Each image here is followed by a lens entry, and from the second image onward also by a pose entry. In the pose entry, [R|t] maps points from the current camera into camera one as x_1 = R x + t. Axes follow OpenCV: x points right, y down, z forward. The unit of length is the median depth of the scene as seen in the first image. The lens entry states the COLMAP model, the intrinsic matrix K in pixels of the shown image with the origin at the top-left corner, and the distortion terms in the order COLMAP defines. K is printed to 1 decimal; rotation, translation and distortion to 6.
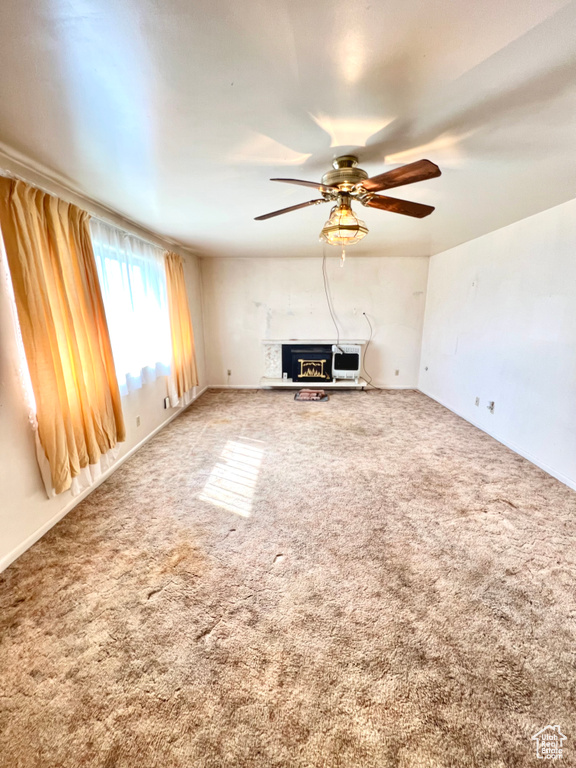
lens RADIAL K [[307.7, 0, 289.0], [0, 307.7, 383.1], [0, 0, 1]] dist [0.000842, -0.000614]
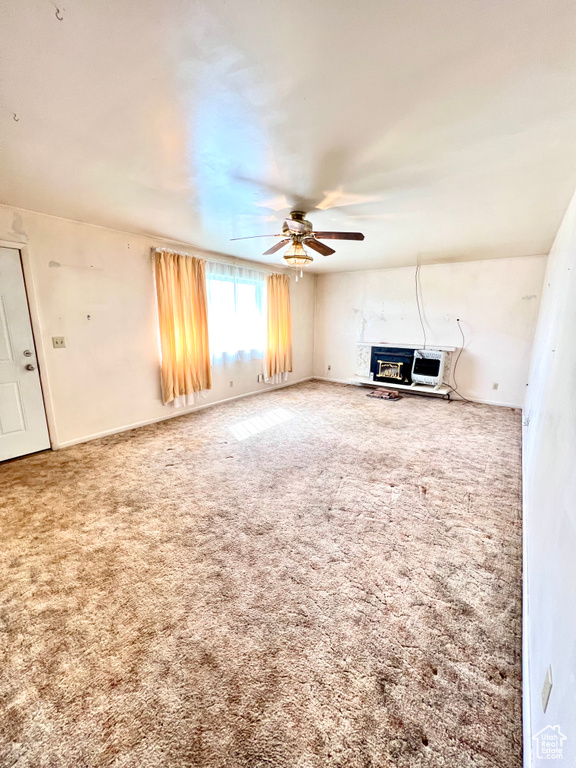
lens RADIAL K [[307.7, 0, 289.1], [0, 307.7, 384.7], [0, 0, 1]] dist [0.000842, -0.000614]
pose [[0.813736, 0.131882, -0.566075, 0.482940], [-0.146106, 0.989059, 0.020399, 0.040067], [0.562571, 0.066108, 0.824101, -0.097330]]
